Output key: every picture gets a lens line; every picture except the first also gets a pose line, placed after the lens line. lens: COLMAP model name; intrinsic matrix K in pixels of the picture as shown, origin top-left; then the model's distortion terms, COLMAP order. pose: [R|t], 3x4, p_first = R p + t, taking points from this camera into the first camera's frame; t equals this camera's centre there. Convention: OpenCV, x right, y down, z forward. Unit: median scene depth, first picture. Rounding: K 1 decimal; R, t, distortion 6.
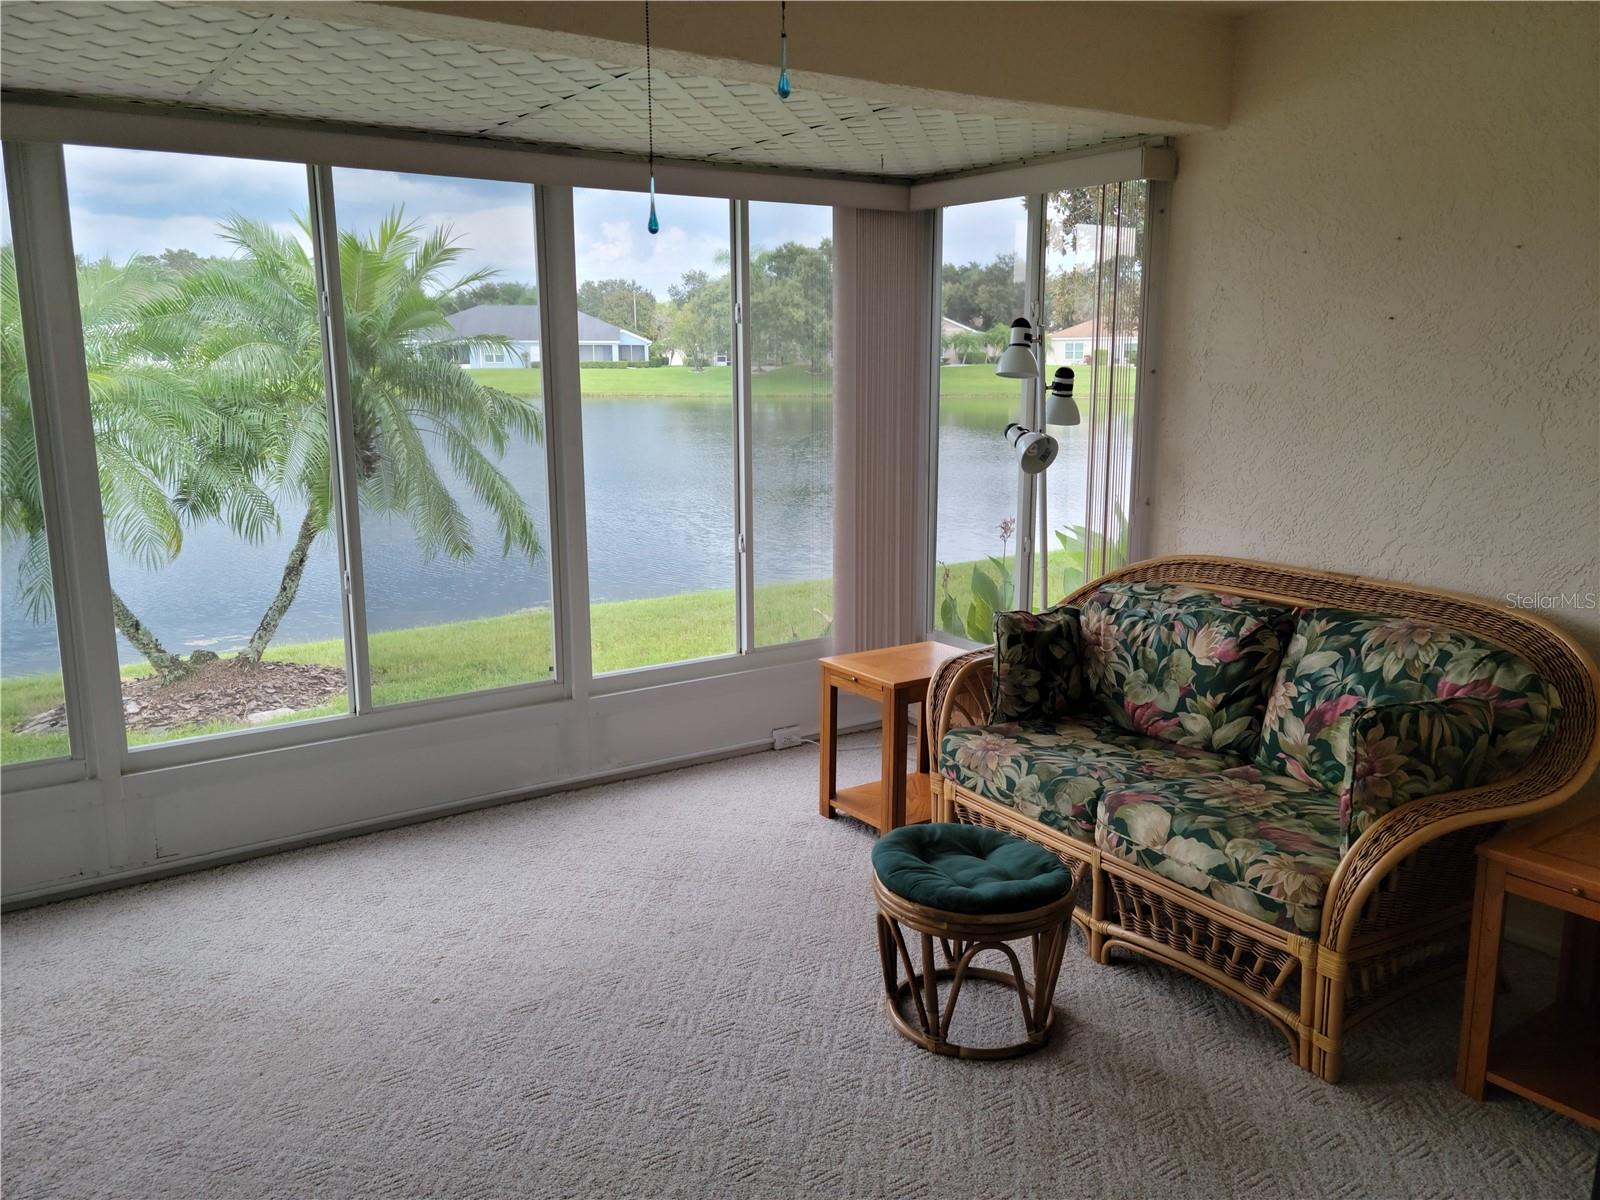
lens RADIAL K [[1277.5, 0, 800.0], [0, 1277.5, 600.0], [0, 0, 1]] dist [0.059609, -0.000465]
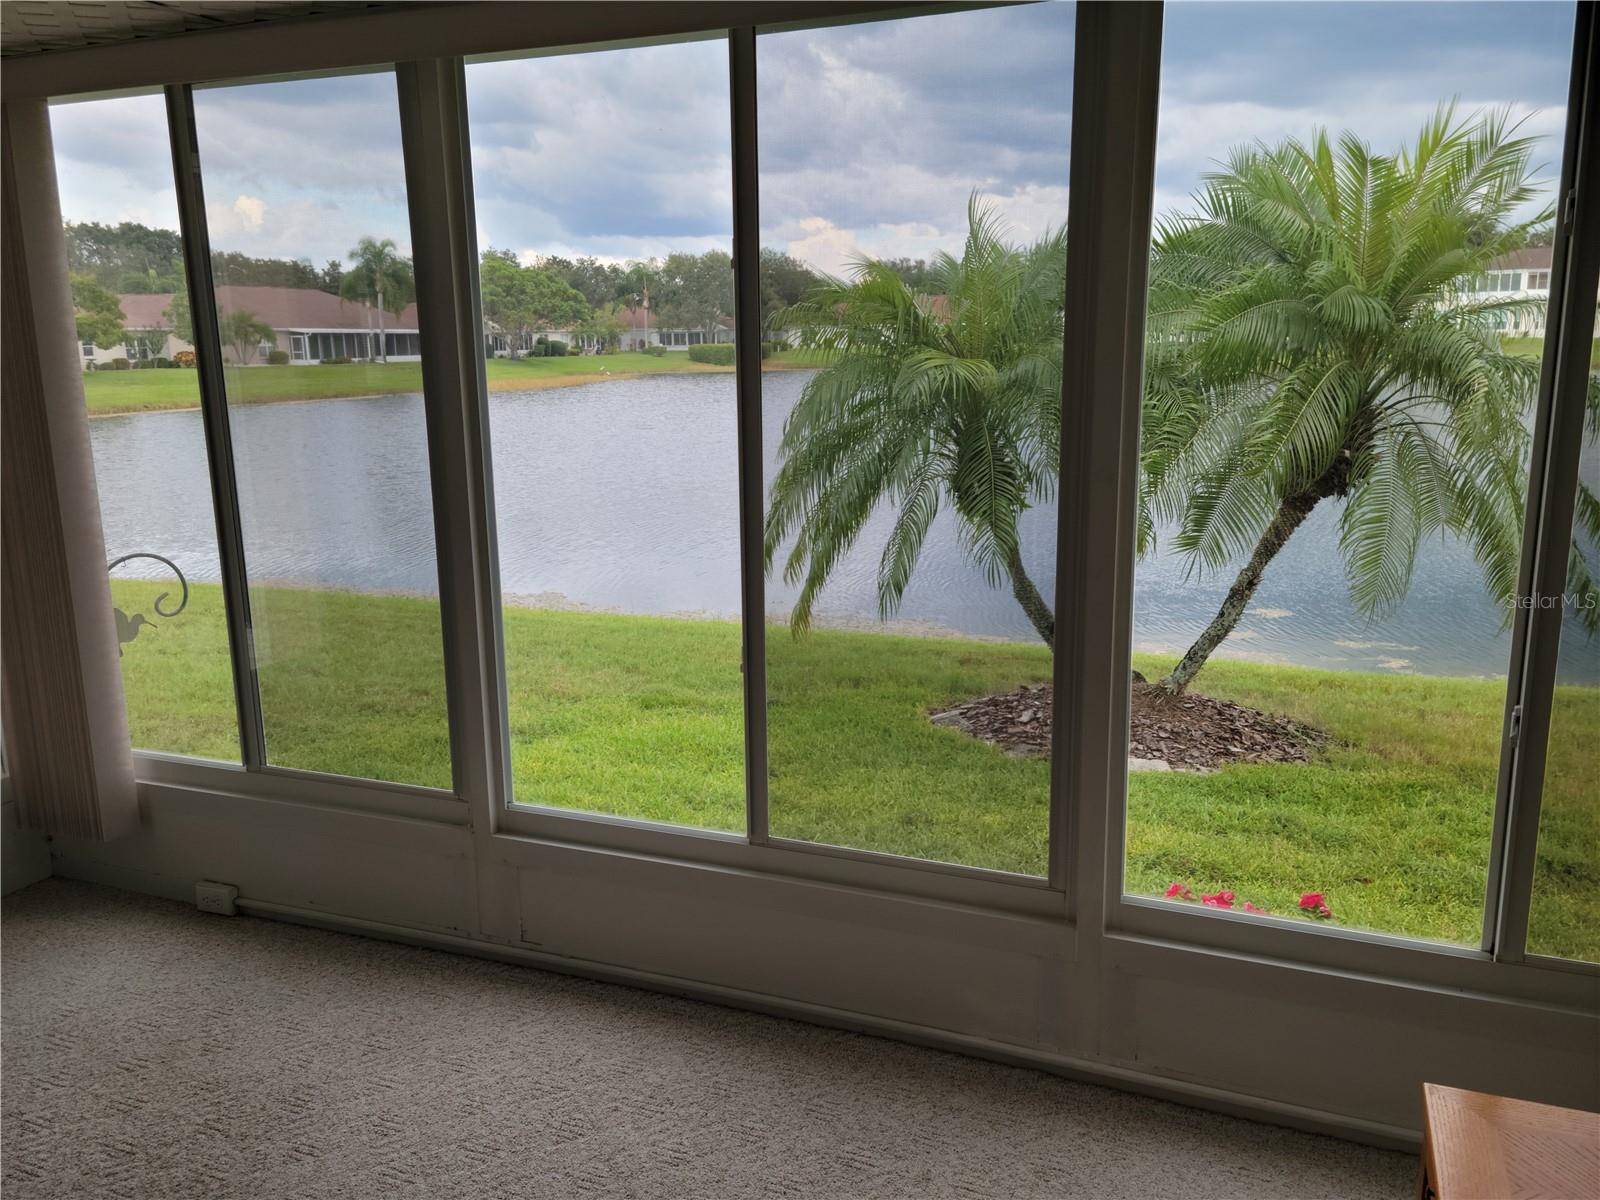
lens RADIAL K [[1277.5, 0, 800.0], [0, 1277.5, 600.0], [0, 0, 1]] dist [0.059609, -0.000465]
pose [[0.502800, 0.177569, -0.845968, 0.157629], [-0.141722, 0.982364, 0.121967, -0.083483], [0.852706, 0.058568, 0.519098, 0.373127]]
